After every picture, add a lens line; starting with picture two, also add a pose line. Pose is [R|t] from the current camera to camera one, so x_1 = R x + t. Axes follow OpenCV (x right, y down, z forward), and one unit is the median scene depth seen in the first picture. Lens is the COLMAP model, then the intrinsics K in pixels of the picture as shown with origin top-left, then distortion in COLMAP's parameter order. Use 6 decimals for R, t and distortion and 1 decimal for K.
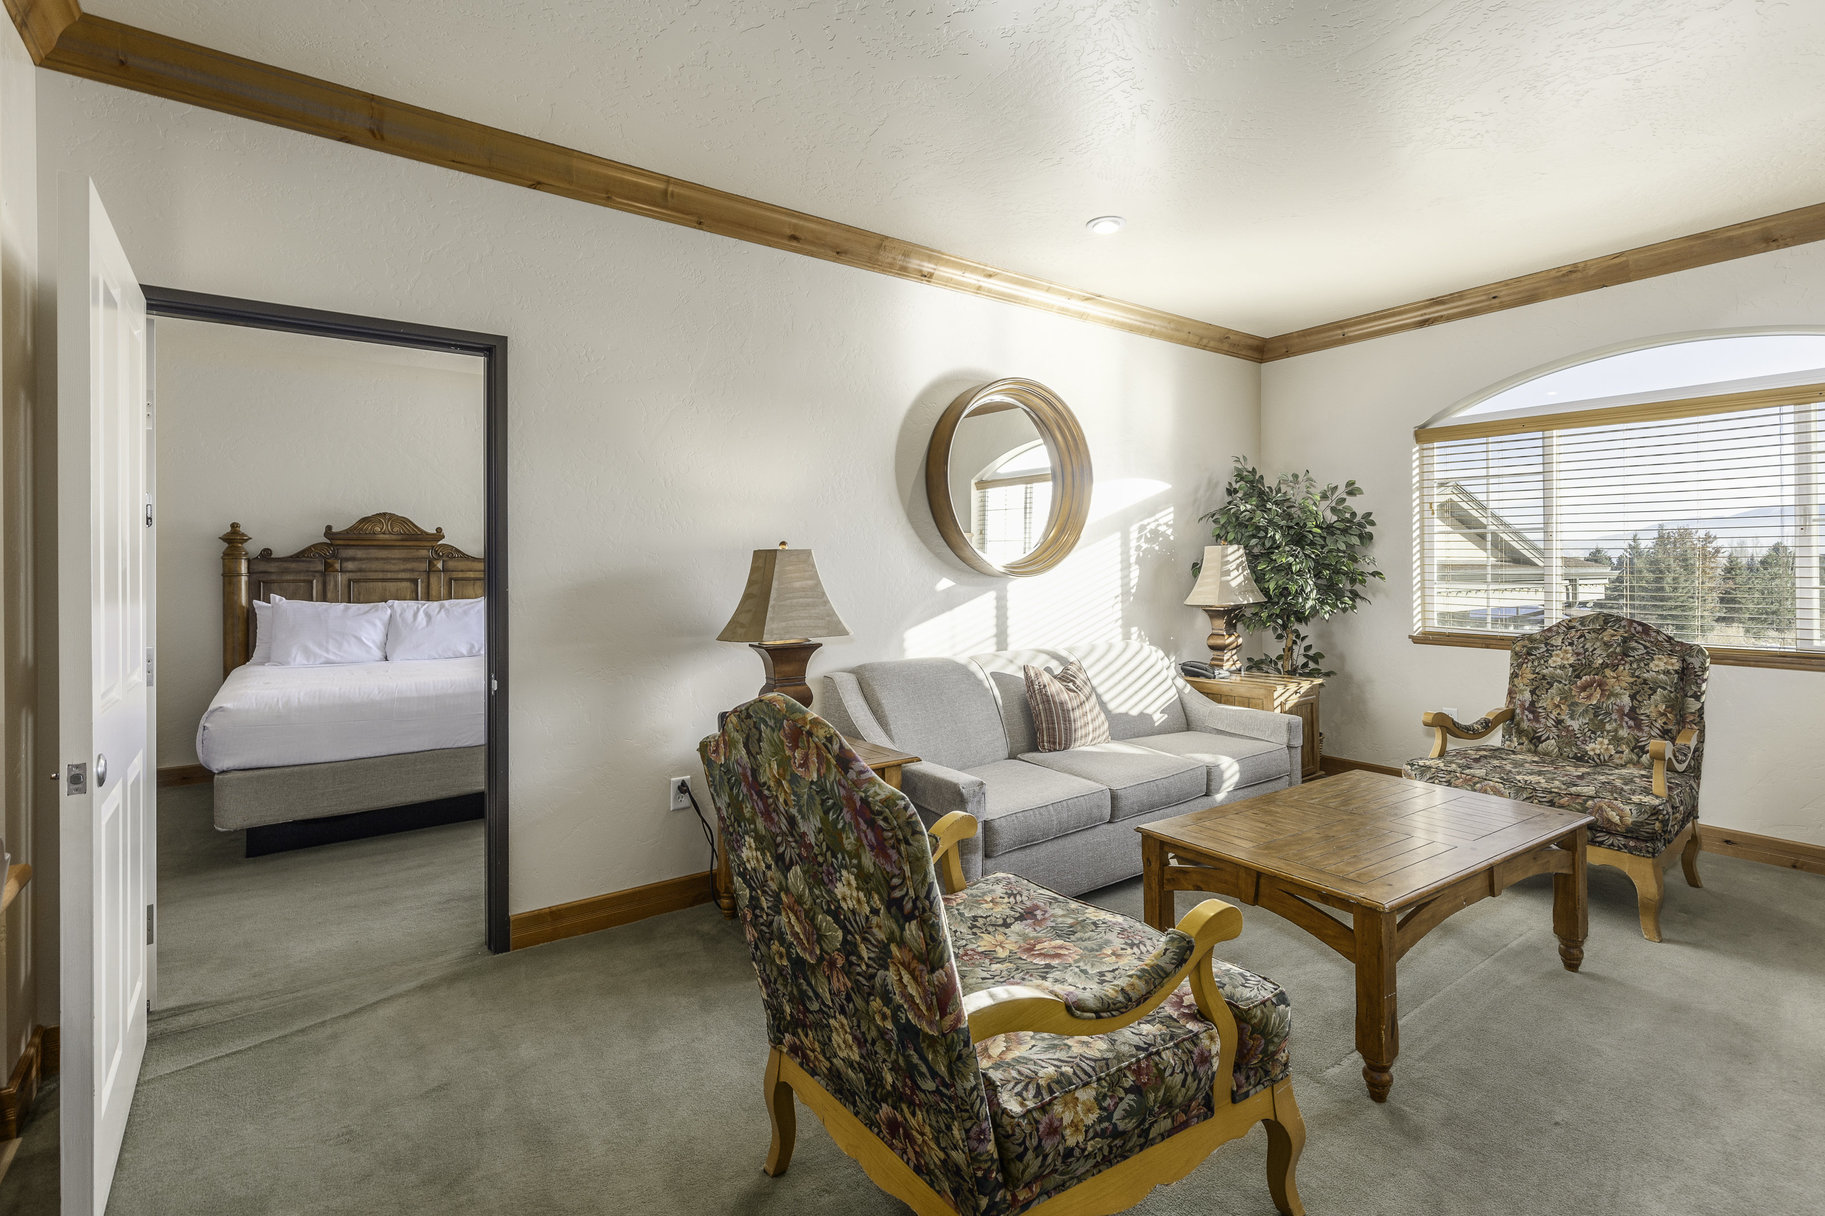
lens RADIAL K [[844.5, 0, 904.9], [0, 844.5, 555.5], [0, 0, 1]] dist [0.008183, -0.001121]
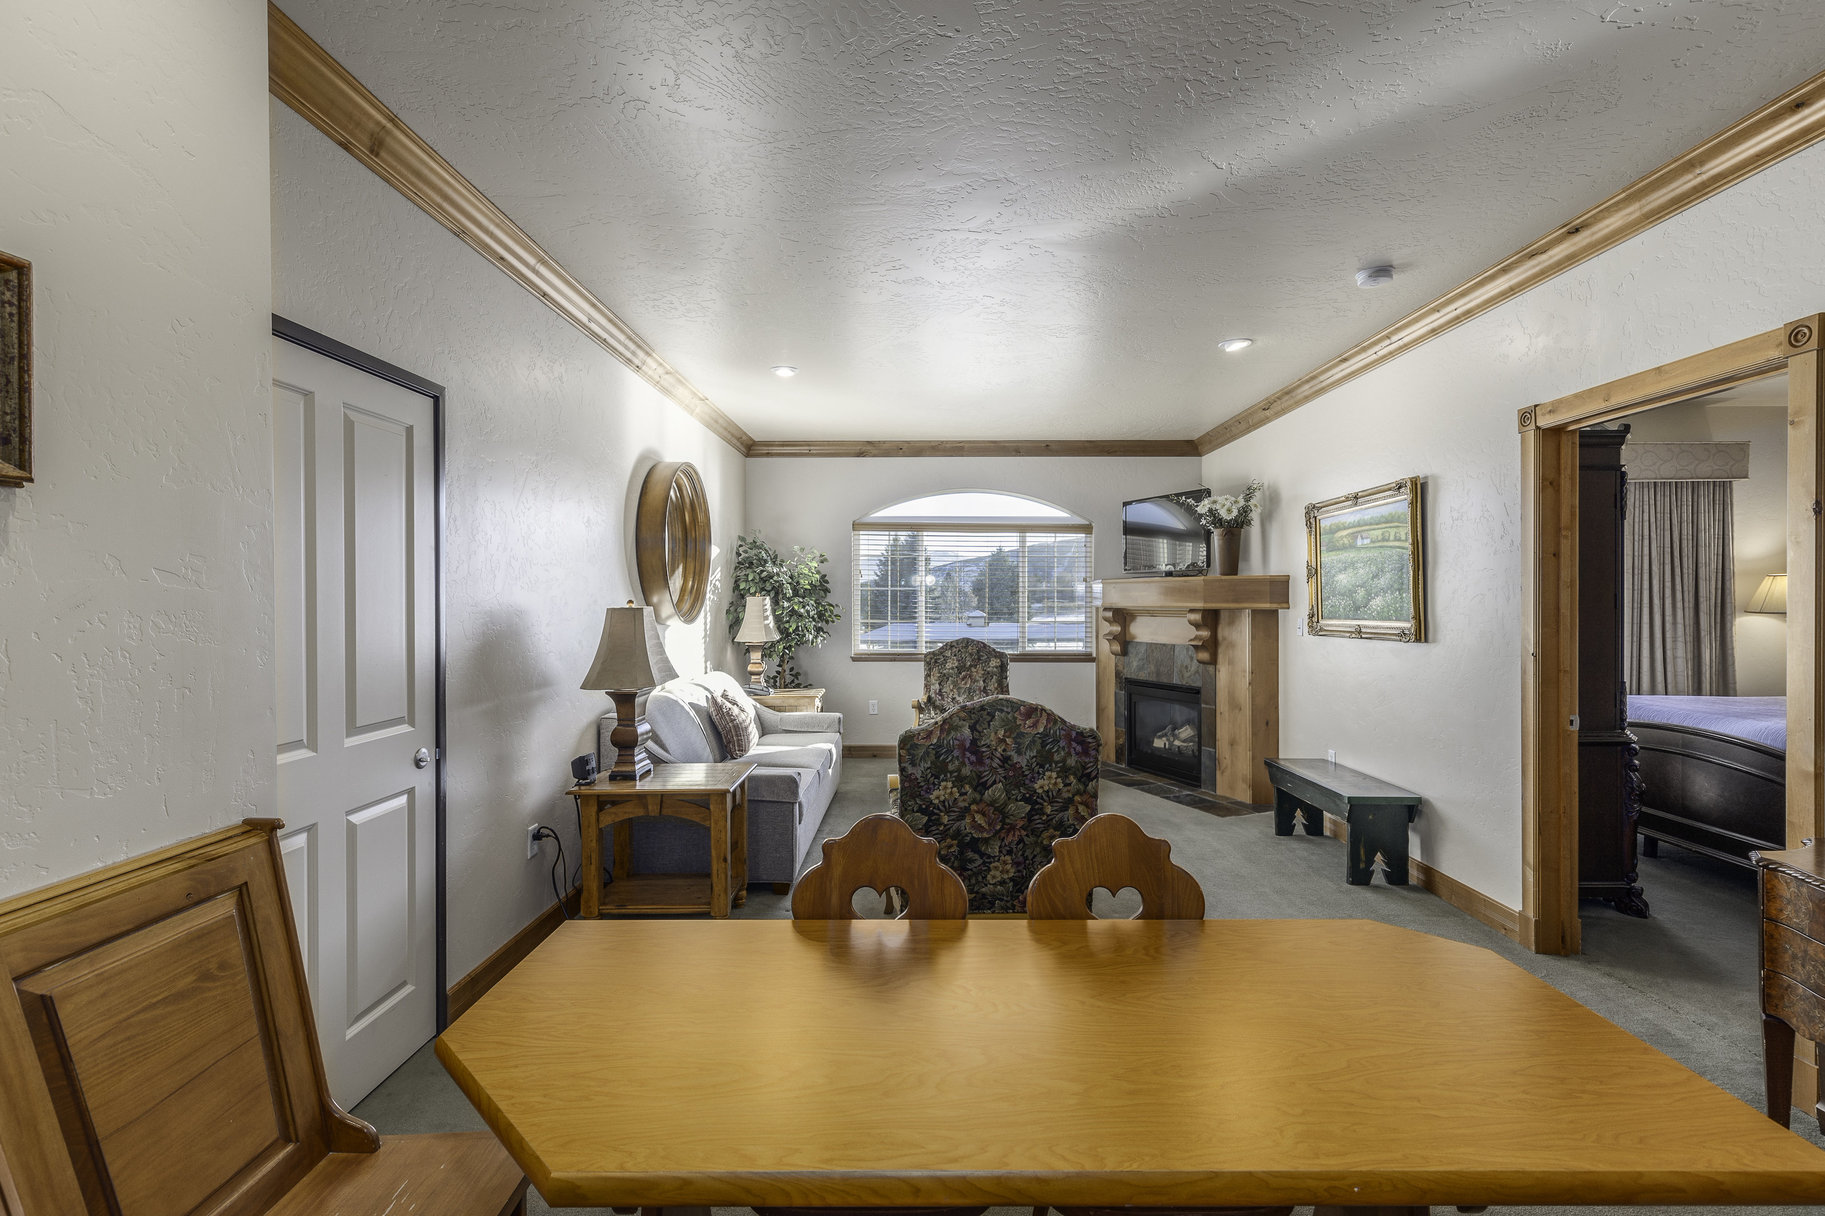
lens RADIAL K [[844.5, 0, 919.7], [0, 844.5, 605.1], [0, 0, 1]] dist [0.008183, -0.001121]
pose [[0.587903, -0.003471, 0.808924, -0.722783], [-0.012885, 0.999824, 0.013655, -0.026670], [-0.808829, -0.018451, 0.587755, 0.006606]]
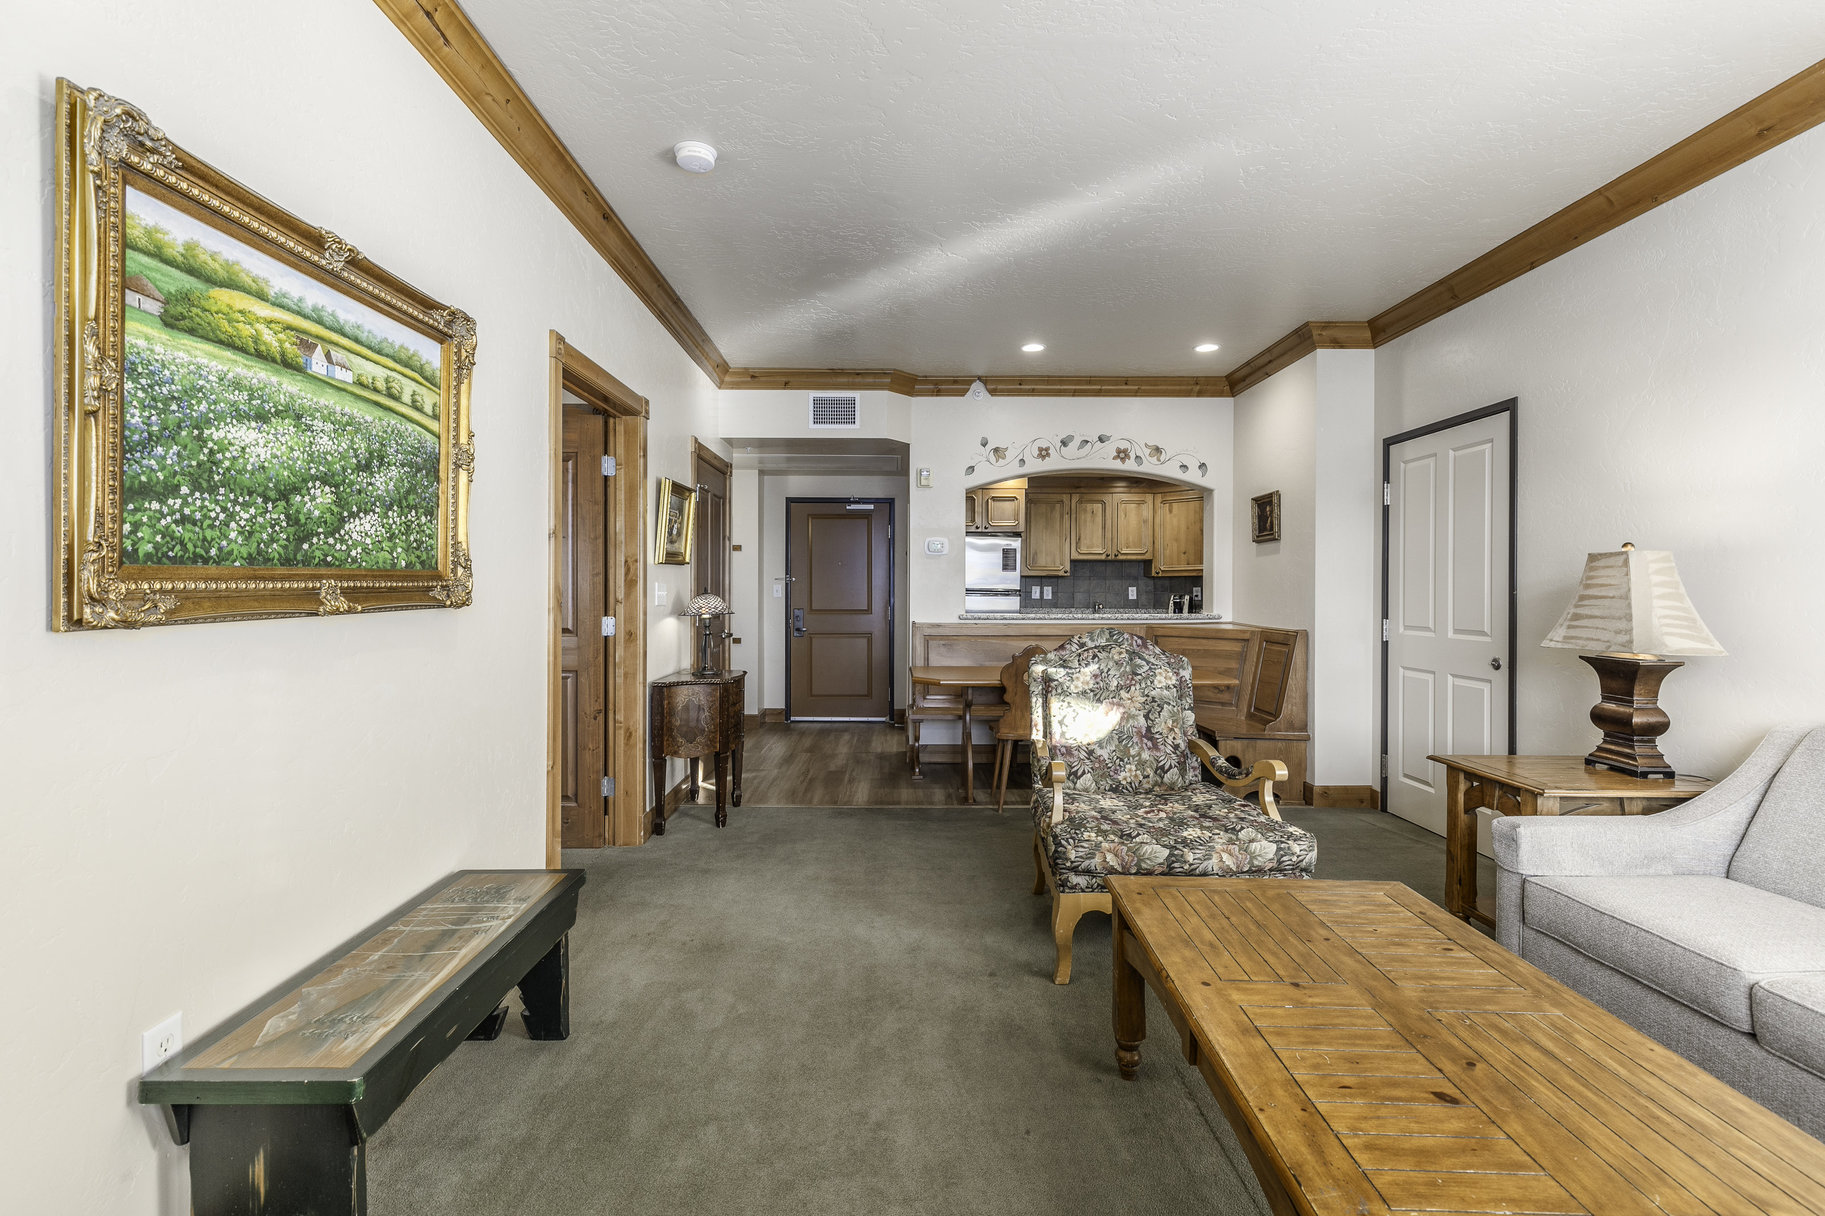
lens RADIAL K [[844.5, 0, 909.7], [0, 844.5, 591.4], [0, 0, 1]] dist [0.008183, -0.001121]
pose [[-0.570108, 0.005139, -0.821554, 0.869939], [0.012345, 0.999921, -0.002312, 0.022849], [0.821477, -0.011460, -0.570126, 0.763968]]
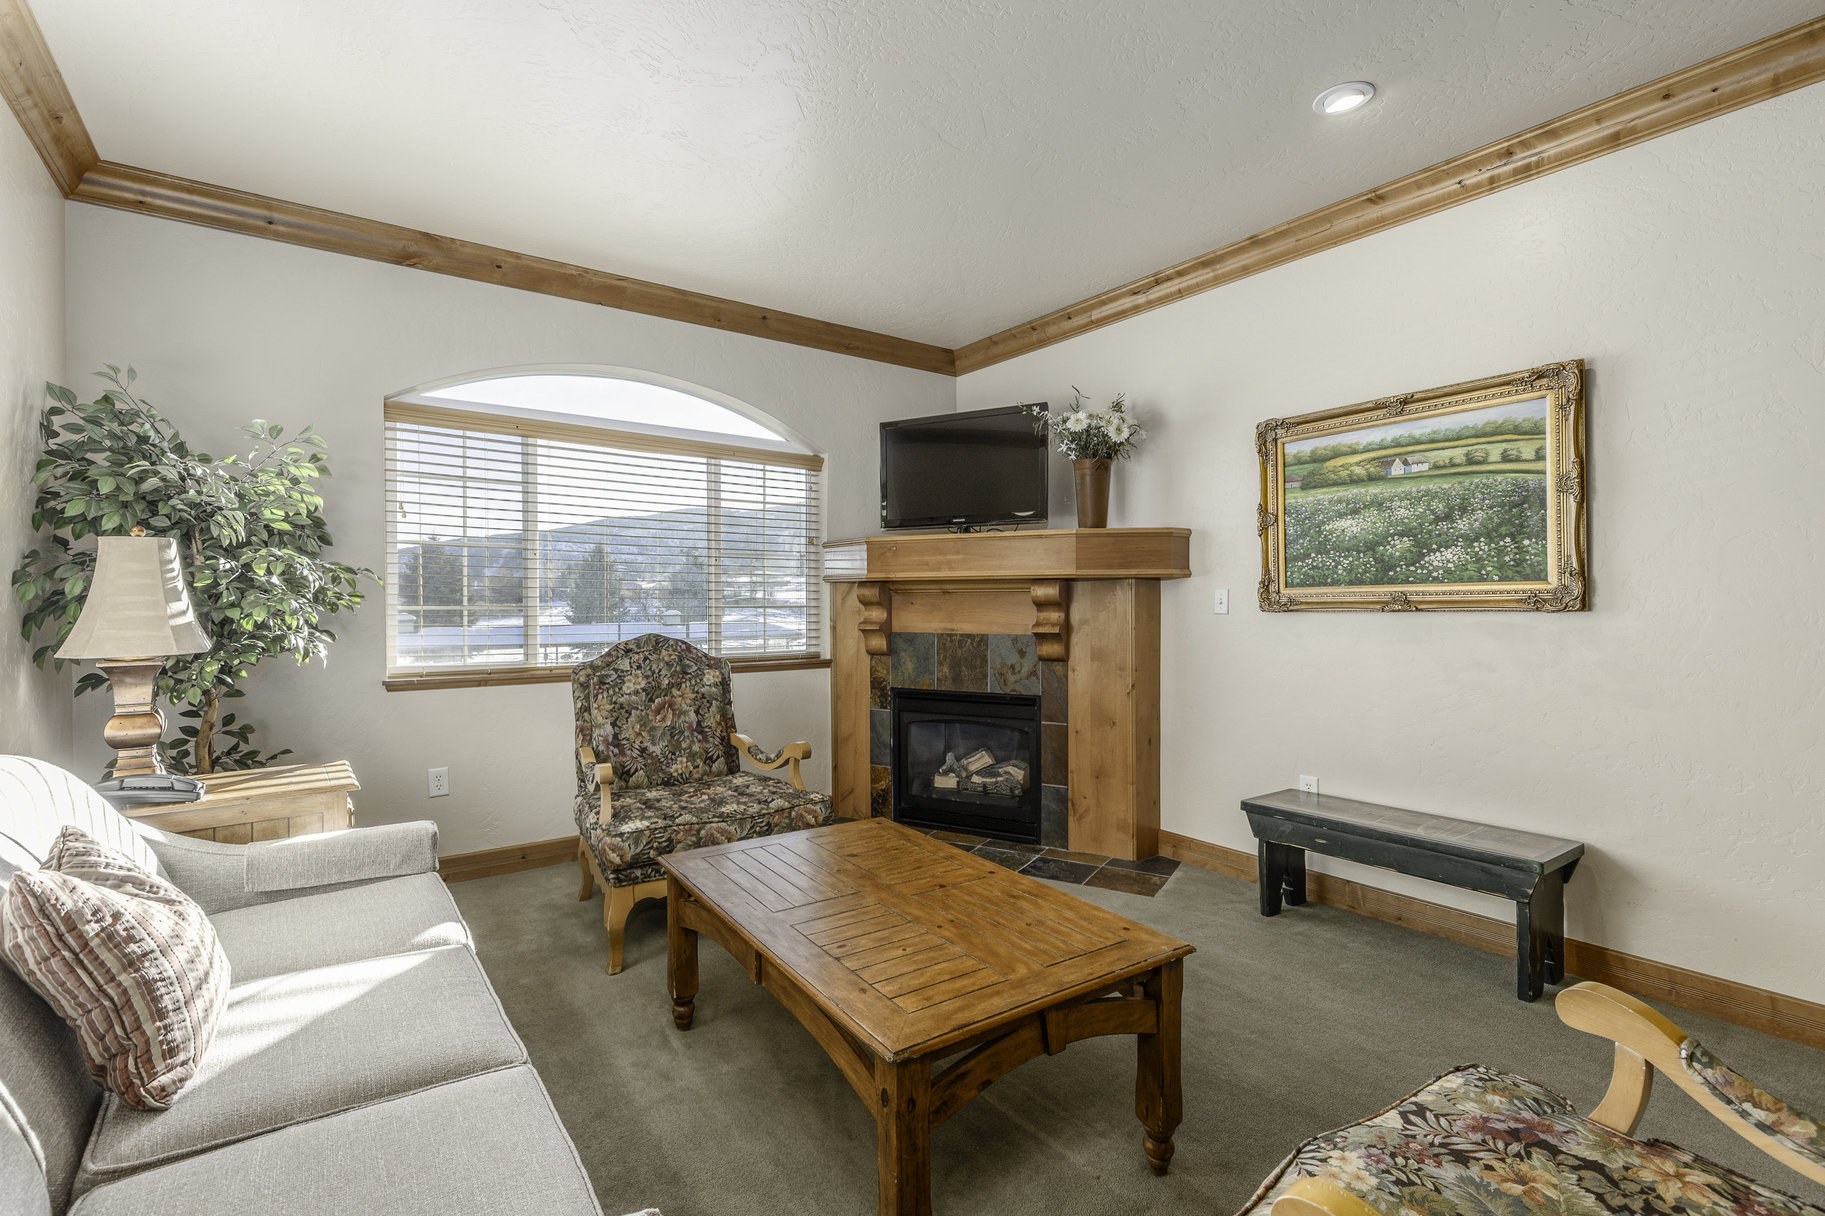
lens RADIAL K [[844.5, 0, 927.7], [0, 844.5, 608.4], [0, 0, 1]] dist [0.008183, -0.001121]
pose [[-0.015299, -0.007386, 0.999856, -0.176729], [-0.011533, 0.999908, 0.007210, 0.027190], [-0.999816, -0.011421, -0.015383, 0.698469]]
